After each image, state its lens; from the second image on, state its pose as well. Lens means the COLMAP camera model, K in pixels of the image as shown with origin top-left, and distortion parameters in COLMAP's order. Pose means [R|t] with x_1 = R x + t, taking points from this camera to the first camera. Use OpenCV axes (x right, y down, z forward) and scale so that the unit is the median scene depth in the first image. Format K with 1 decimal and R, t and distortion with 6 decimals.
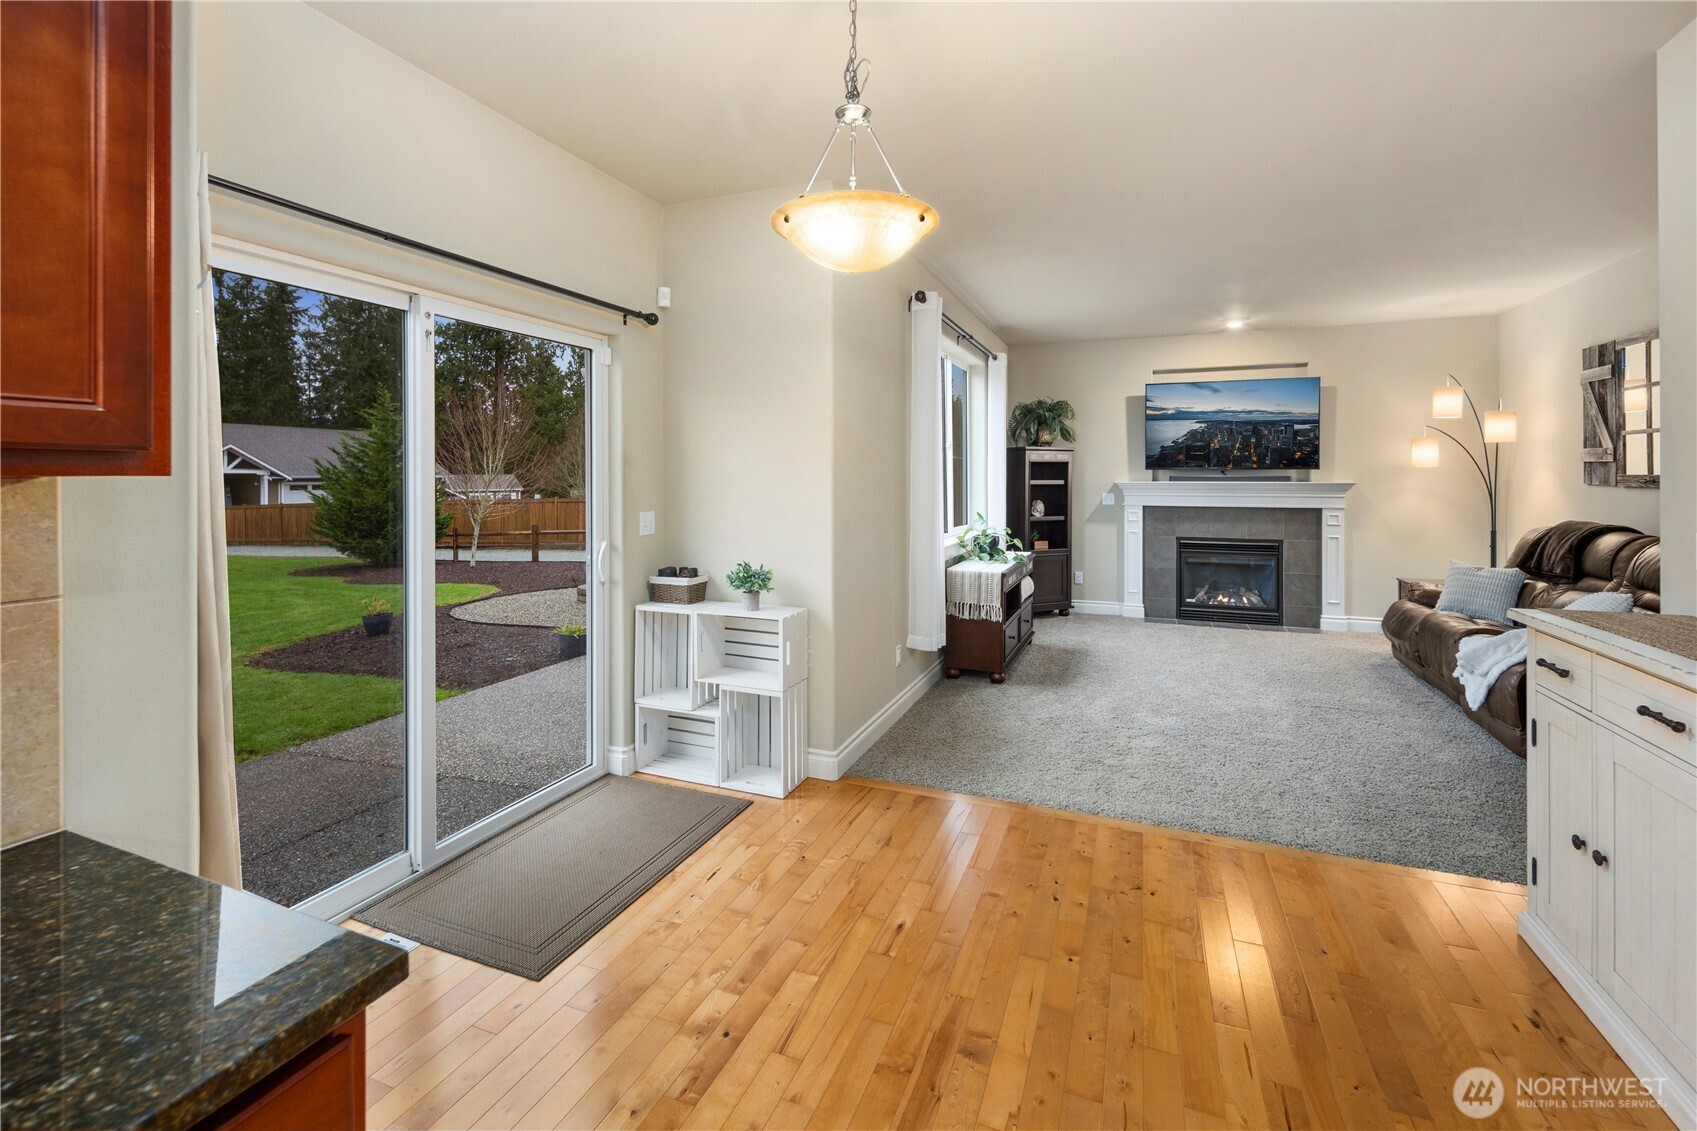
lens RADIAL K [[746.4, 0, 846.0], [0, 746.4, 473.8], [0, 0, 1]] dist [0.011068, -0.002630]
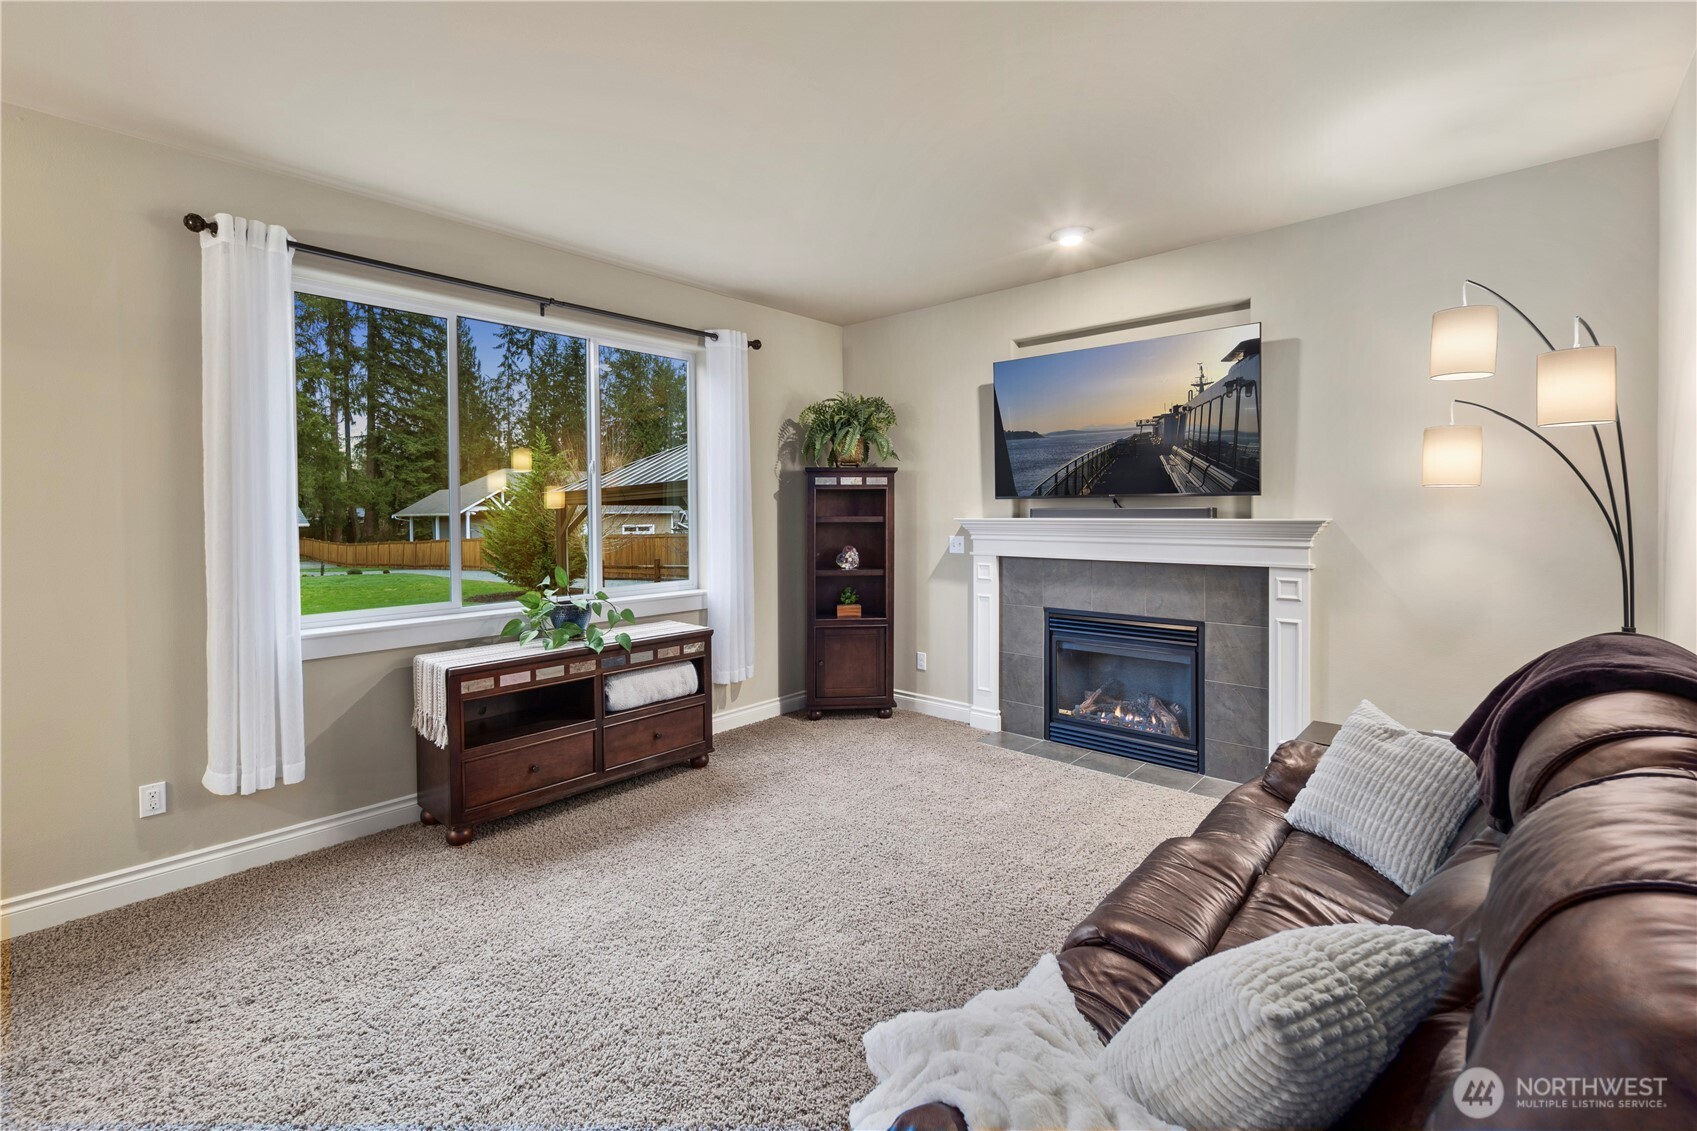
lens RADIAL K [[746.4, 0, 837.4], [0, 746.4, 515.0], [0, 0, 1]] dist [0.011068, -0.002630]
pose [[0.938557, -0.002692, -0.345113, 0.523389], [0.006218, 0.999939, 0.009109, 0.001558], [0.345067, -0.010695, 0.938517, 0.383839]]
